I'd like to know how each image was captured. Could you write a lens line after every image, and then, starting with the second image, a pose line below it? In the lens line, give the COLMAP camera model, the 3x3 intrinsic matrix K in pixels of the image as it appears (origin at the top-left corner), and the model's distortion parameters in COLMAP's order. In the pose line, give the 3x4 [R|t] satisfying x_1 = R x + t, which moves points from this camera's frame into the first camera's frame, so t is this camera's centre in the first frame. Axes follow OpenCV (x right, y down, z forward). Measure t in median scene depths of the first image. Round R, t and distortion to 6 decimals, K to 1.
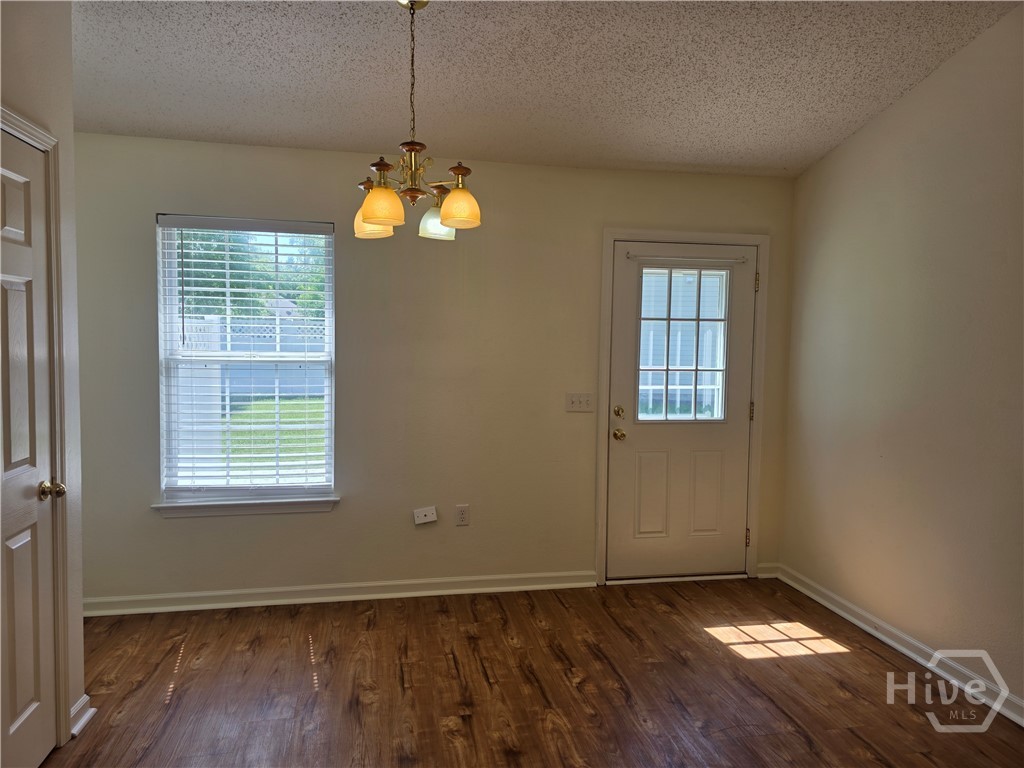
lens RADIAL K [[684.3, 0, 513.2], [0, 684.3, 380.3], [0, 0, 1]] dist [0.071258, -0.064243]
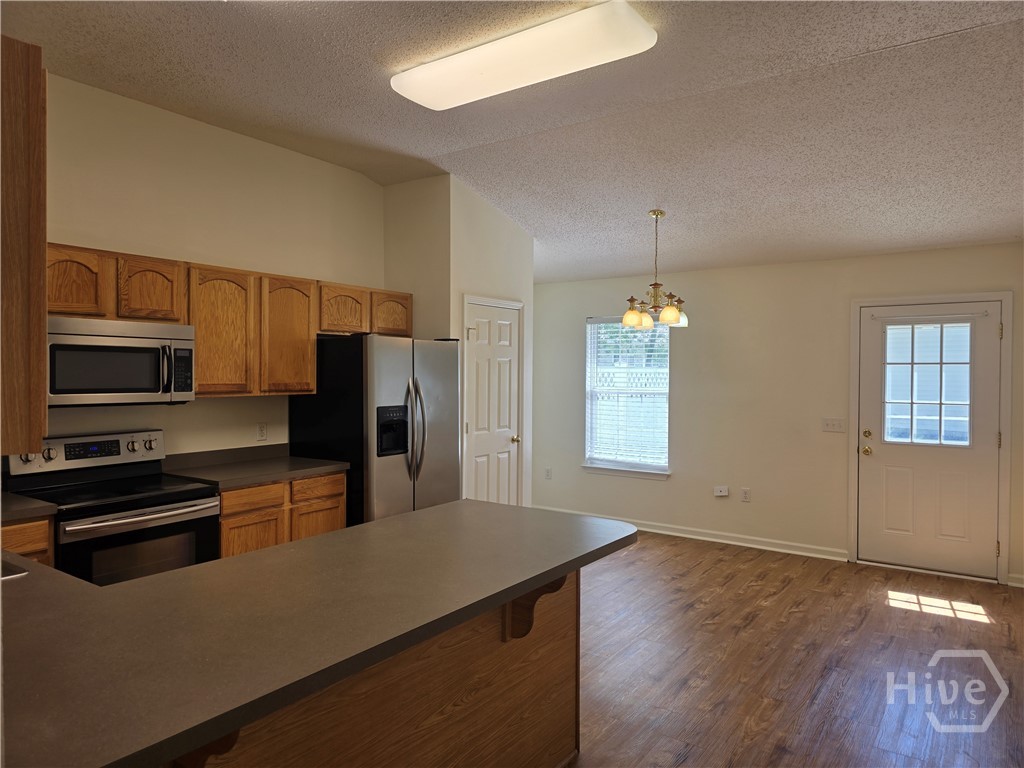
lens RADIAL K [[684.3, 0, 513.2], [0, 684.3, 380.3], [0, 0, 1]] dist [0.071258, -0.064243]
pose [[0.698689, -0.003174, -0.715419, 0.726846], [-0.037905, 0.998421, -0.041448, 0.027914], [0.714421, 0.056077, 0.697465, -0.499819]]
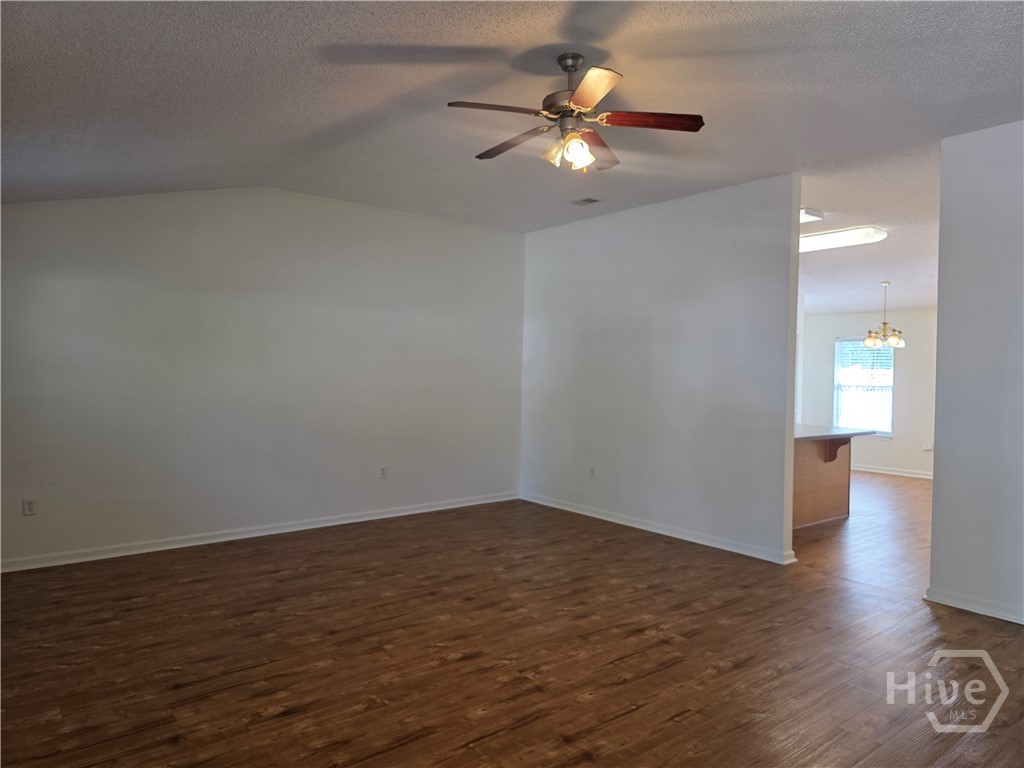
lens RADIAL K [[691.2, 0, 512.0], [0, 691.2, 384.0], [0, 0, 1]] dist [0.056892, -0.059799]
pose [[0.472413, 0.008333, -0.881338, 1.545038], [-0.060833, 0.997879, -0.023173, 0.126285], [0.879275, 0.064561, 0.471918, -1.725866]]
